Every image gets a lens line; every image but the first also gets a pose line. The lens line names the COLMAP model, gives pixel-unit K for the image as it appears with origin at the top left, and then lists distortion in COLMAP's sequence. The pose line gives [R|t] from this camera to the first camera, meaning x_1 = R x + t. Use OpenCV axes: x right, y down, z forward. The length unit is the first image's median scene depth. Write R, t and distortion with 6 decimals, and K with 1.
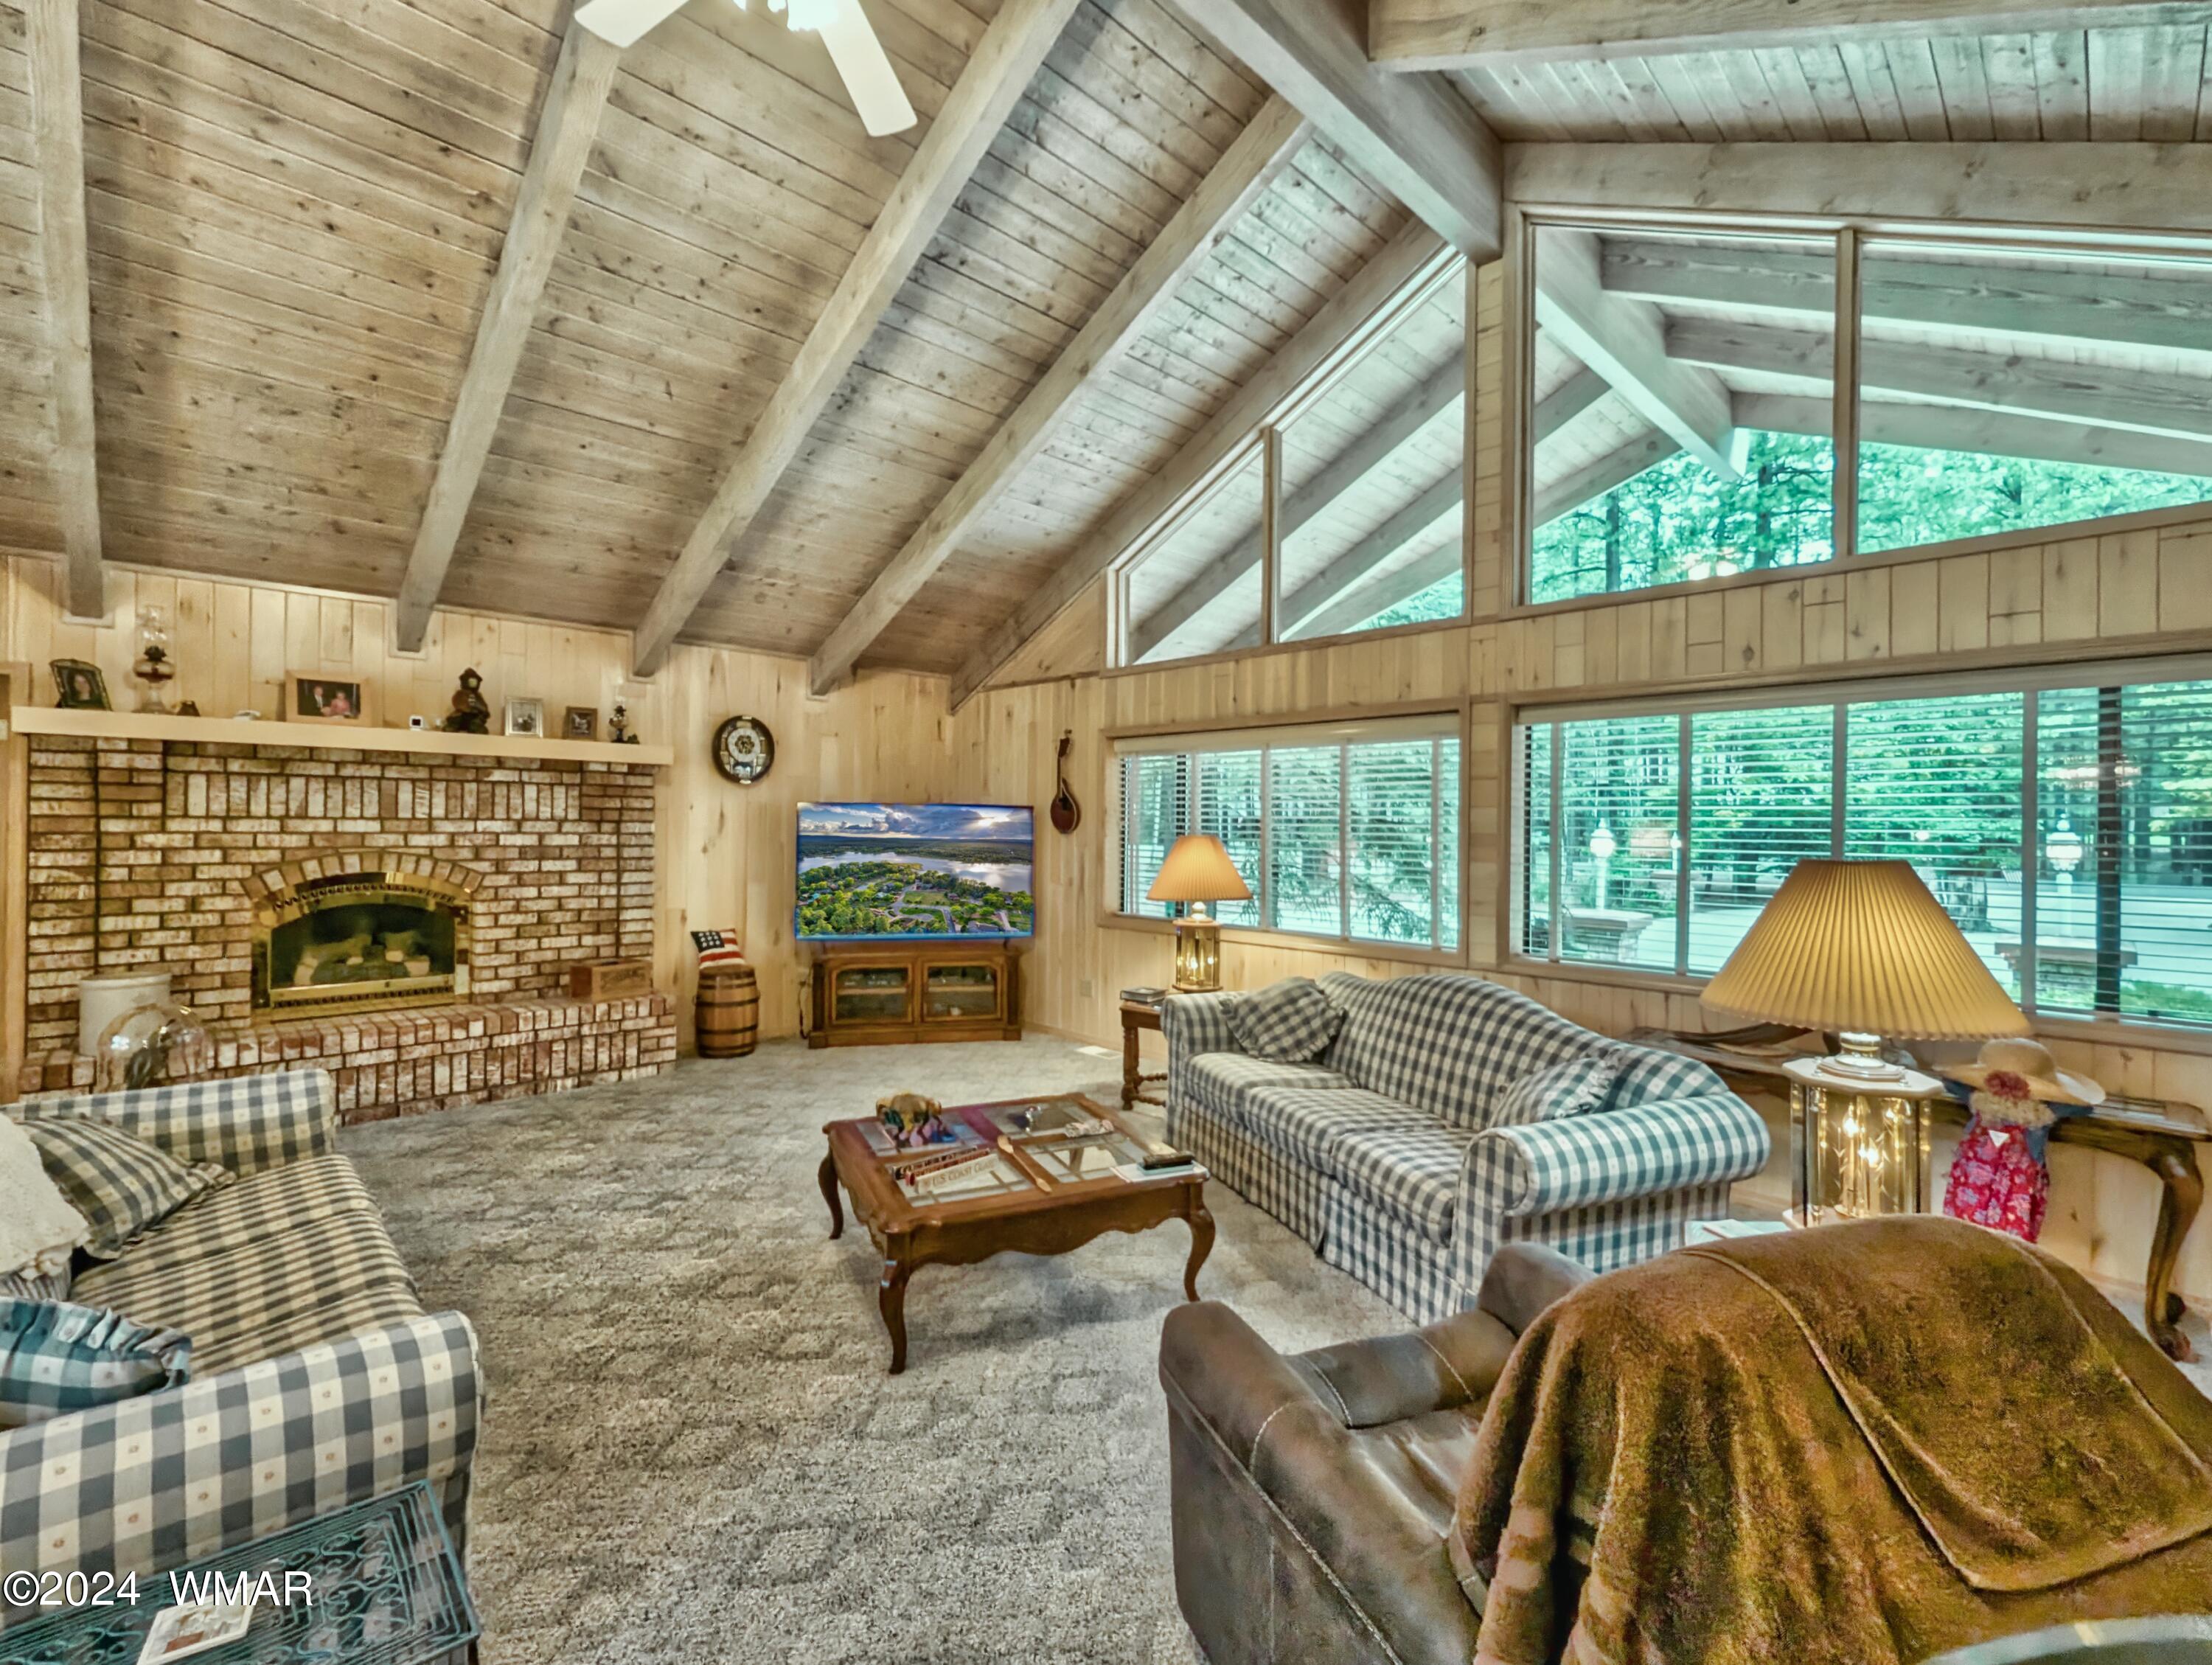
lens RADIAL K [[919.2, 0, 1090.4], [0, 919.2, 827.0], [0, 0, 1]] dist [-0.004660, 0.000043]
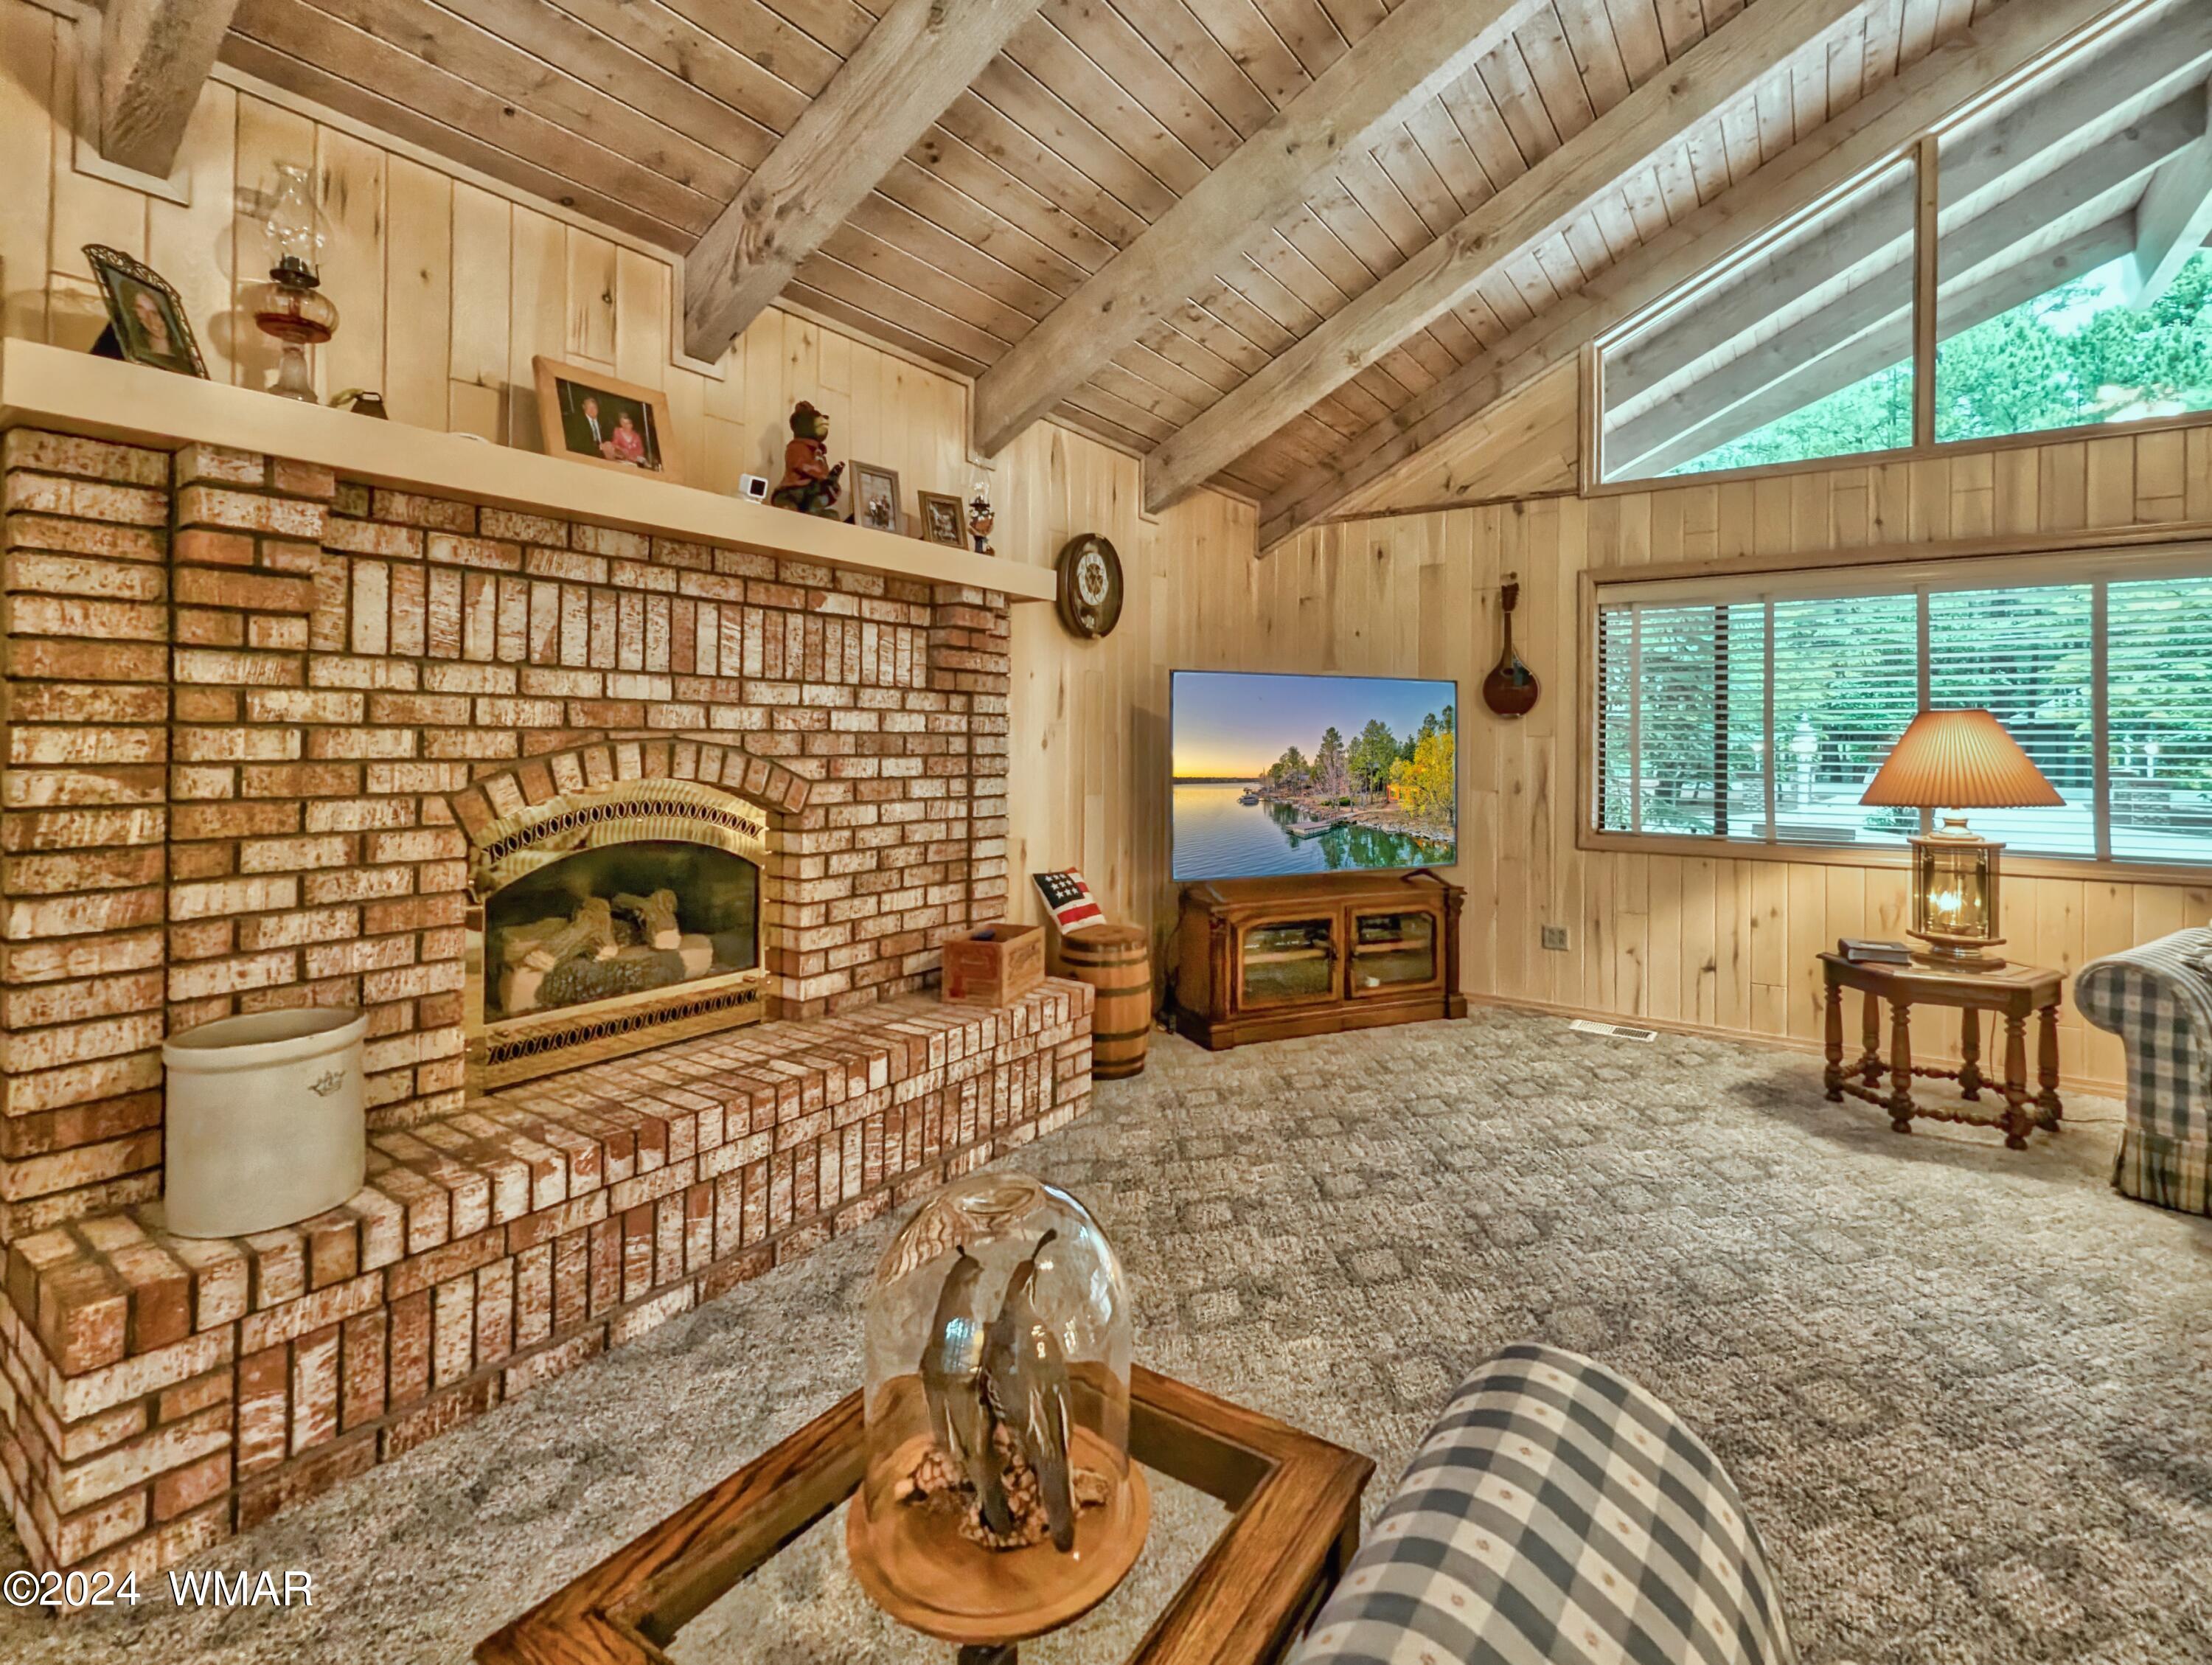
lens RADIAL K [[992.4, 0, 1093.4], [0, 992.4, 736.2], [0, 0, 1]] dist [-0.007248, 0.000092]
pose [[0.984356, -0.004518, 0.176133, -0.641594], [0.005509, 0.999972, -0.005141, 0.029709], [-0.176105, 0.006031, 0.984353, 0.413745]]
